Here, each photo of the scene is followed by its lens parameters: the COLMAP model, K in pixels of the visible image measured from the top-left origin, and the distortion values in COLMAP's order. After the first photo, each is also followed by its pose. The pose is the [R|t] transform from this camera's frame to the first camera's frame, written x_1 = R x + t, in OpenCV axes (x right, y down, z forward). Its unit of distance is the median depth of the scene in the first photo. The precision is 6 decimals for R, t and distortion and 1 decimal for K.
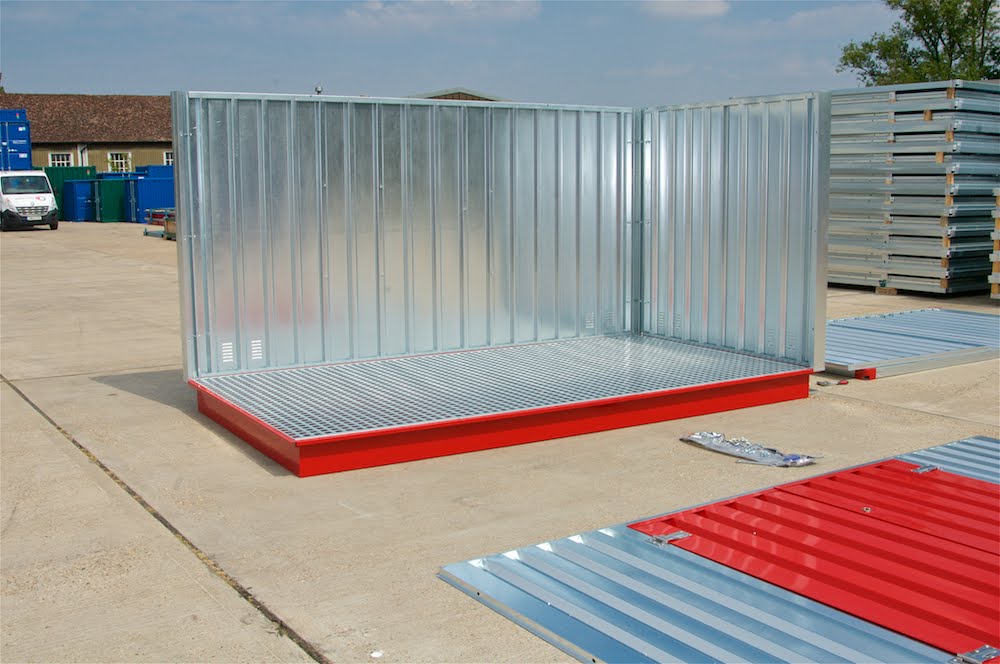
lens RADIAL K [[1030.0, 0, 500.0], [0, 1030.0, 332.0], [0, 0, 1]] dist [-0.130903, 0.112153]
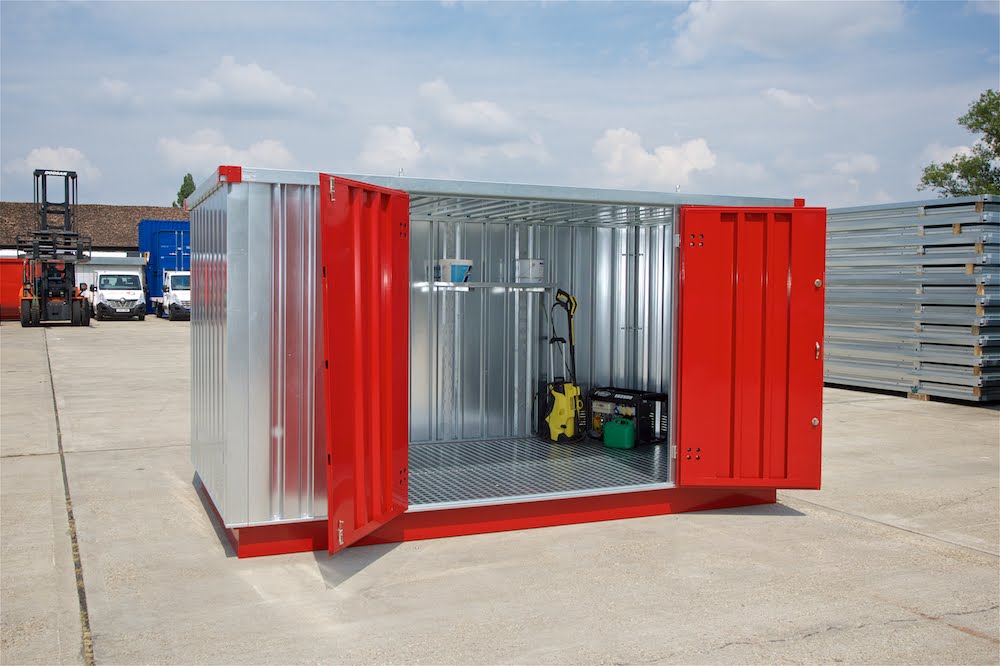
lens RADIAL K [[890.3, 0, 472.4], [0, 890.3, 311.1], [0, 0, 1]] dist [0.002419, -0.002258]
pose [[0.988645, 0.018956, -0.149068, 0.070097], [-0.036426, 0.992656, -0.115353, -0.006426], [0.145787, 0.119473, 0.982076, 0.032689]]
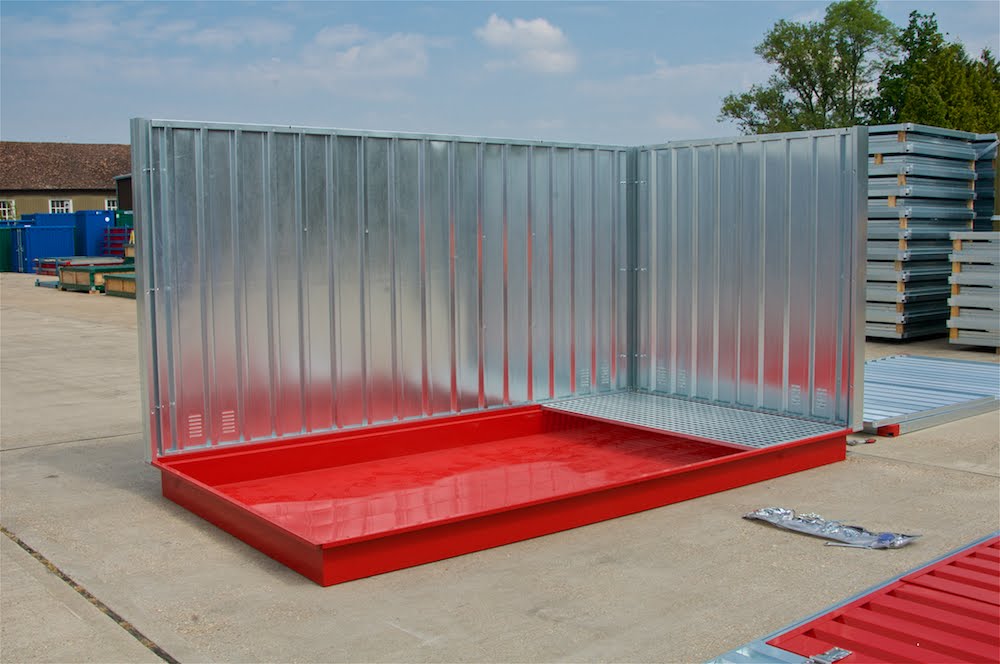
lens RADIAL K [[1024.9, 0, 500.0], [0, 1024.9, 332.0], [0, 0, 1]] dist [-0.146778, 0.119820]
pose [[0.994028, -0.012591, 0.108399, -0.054254], [0.017488, 0.998863, -0.044349, -0.008295], [-0.107718, 0.045980, 0.993118, 0.069393]]
